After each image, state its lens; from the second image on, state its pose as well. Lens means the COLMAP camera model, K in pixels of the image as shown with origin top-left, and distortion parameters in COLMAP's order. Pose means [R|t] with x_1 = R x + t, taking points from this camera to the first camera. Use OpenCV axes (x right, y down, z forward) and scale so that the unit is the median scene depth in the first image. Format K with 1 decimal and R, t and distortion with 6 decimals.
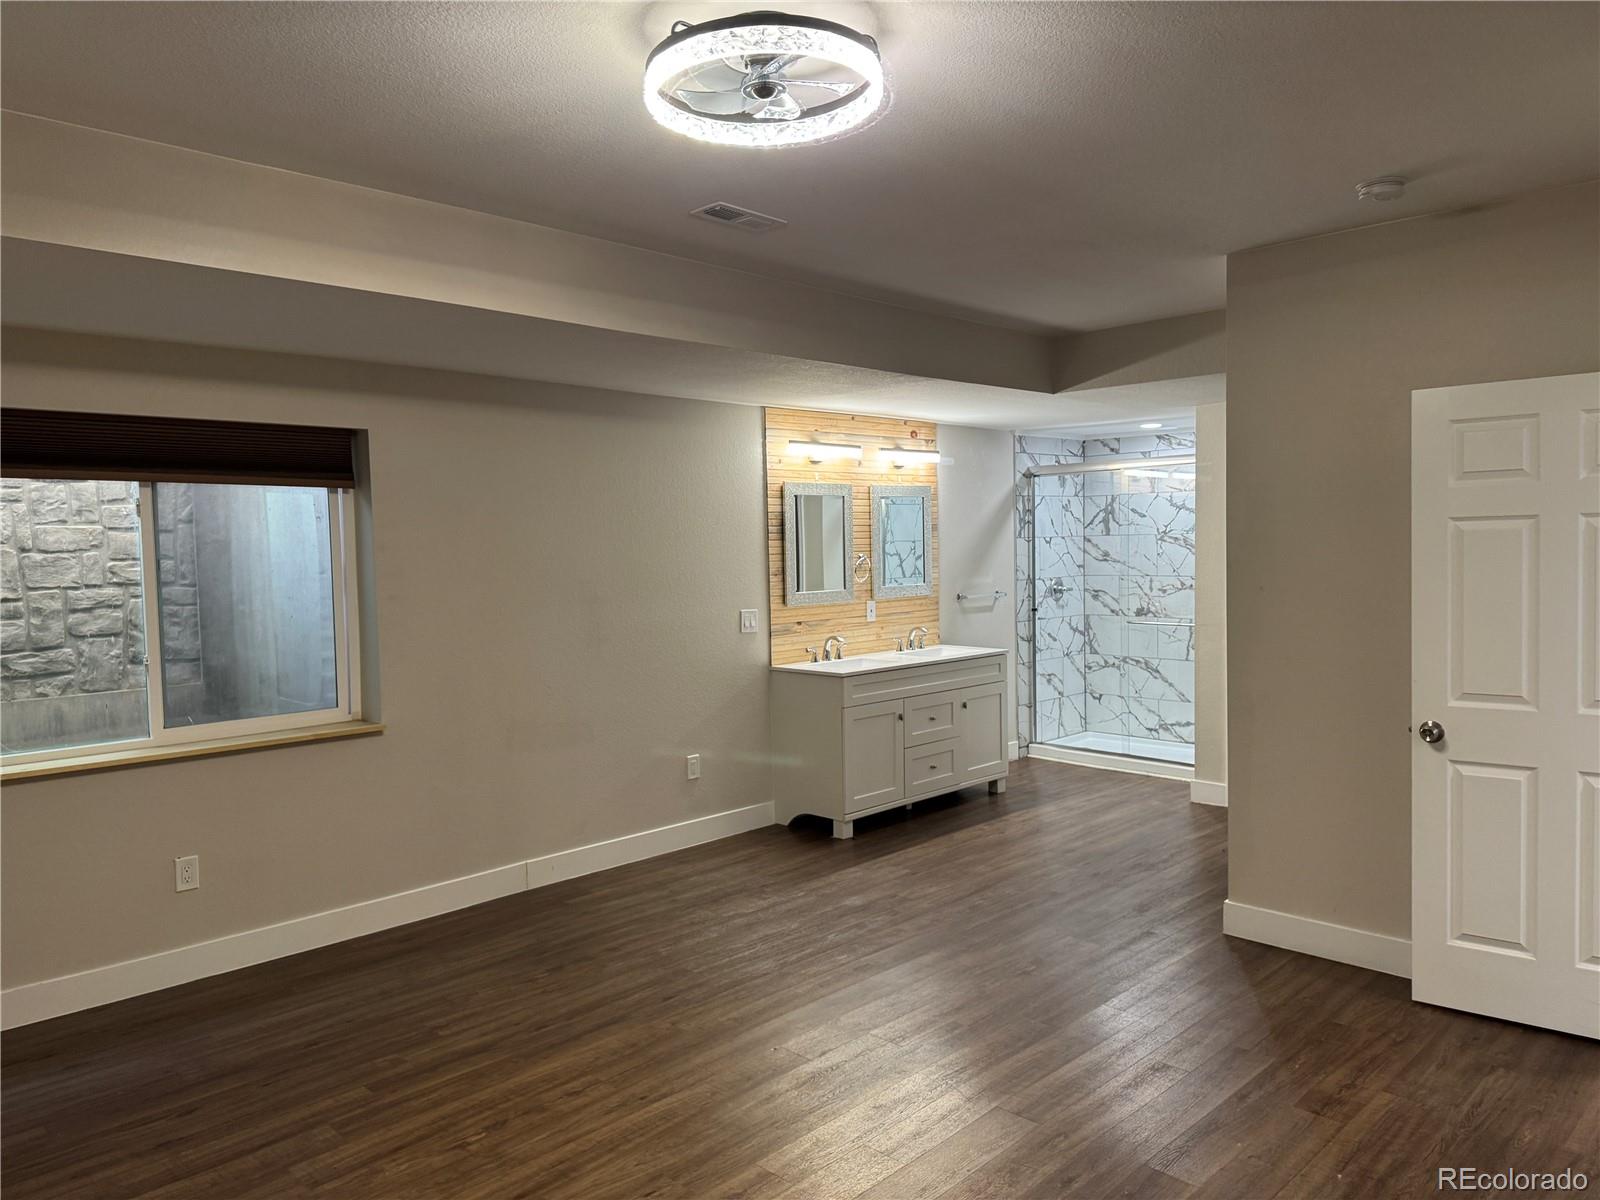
lens RADIAL K [[1139.2, 0, 799.0], [0, 1139.2, 603.9], [0, 0, 1]] dist [0.020849, -0.001953]
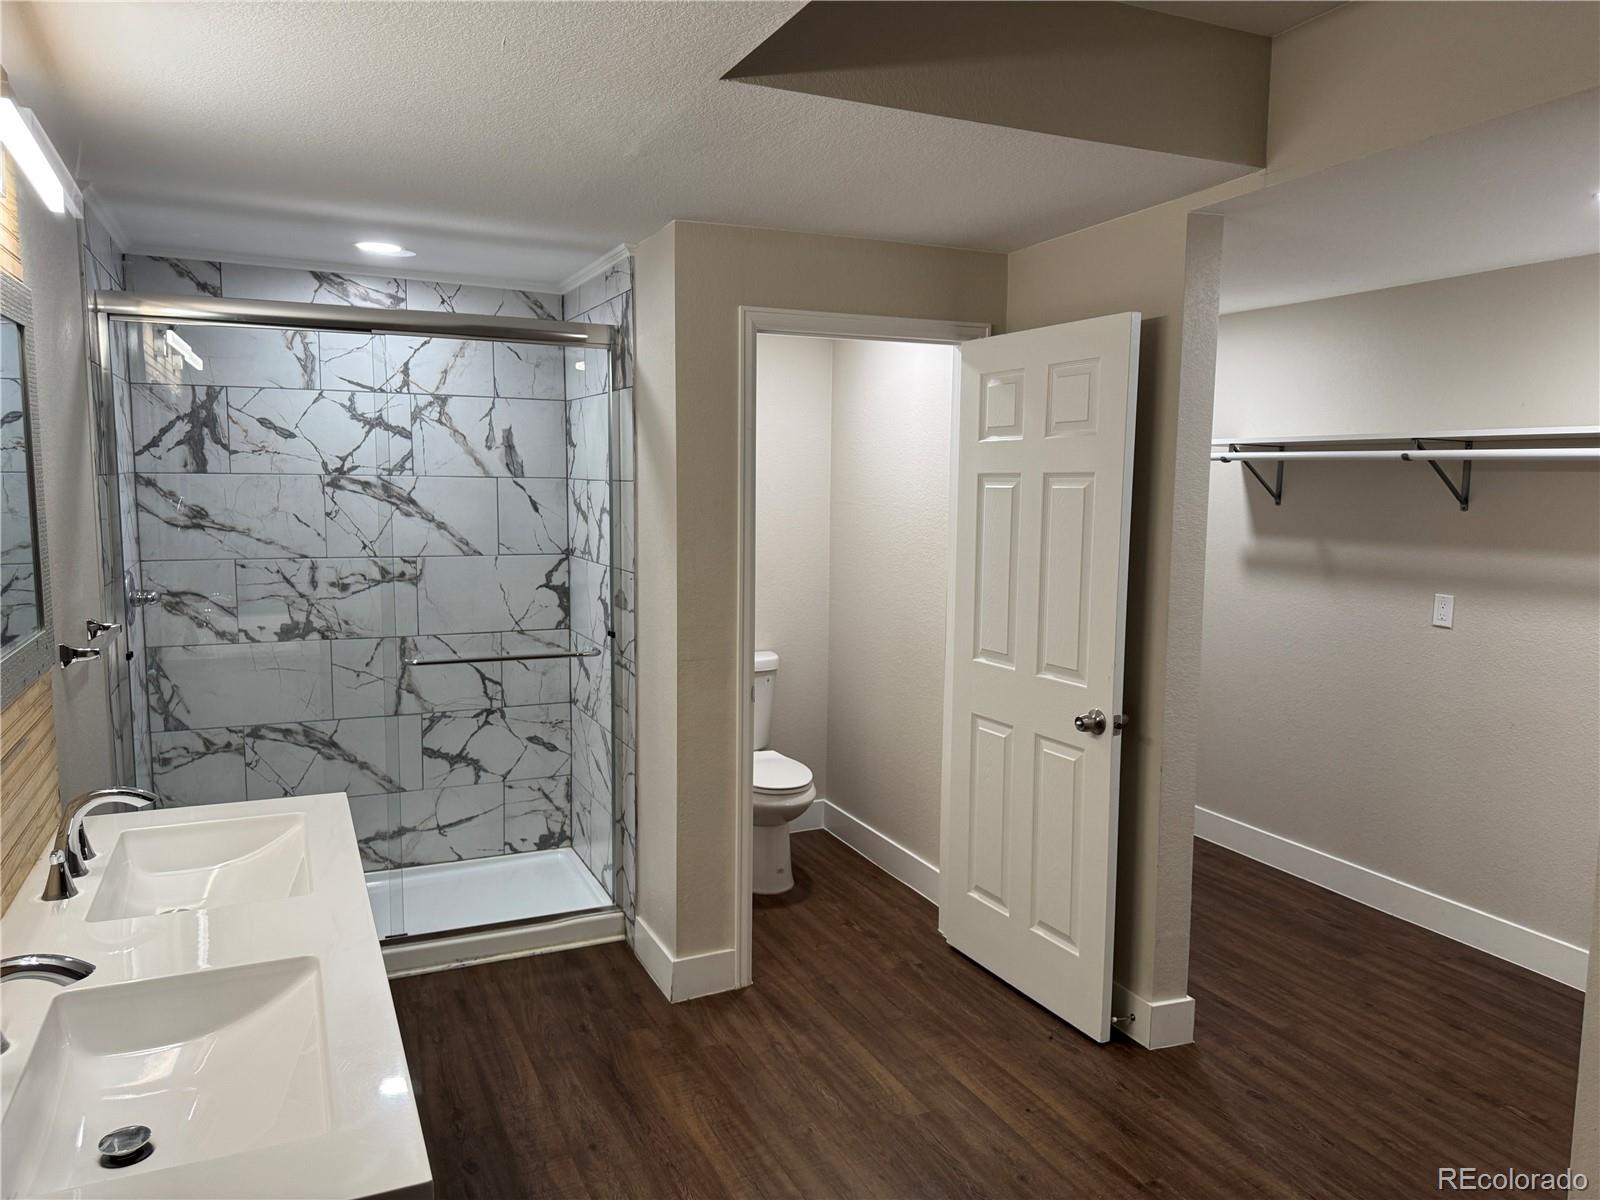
lens RADIAL K [[1139.2, 0, 801.5], [0, 1139.2, 601.4], [0, 0, 1]] dist [0.020849, -0.001953]
pose [[0.346512, -0.076418, 0.934928, -0.083889], [0.034548, 0.997040, 0.068690, -0.031688], [-0.937409, 0.008498, 0.348127, 0.612302]]
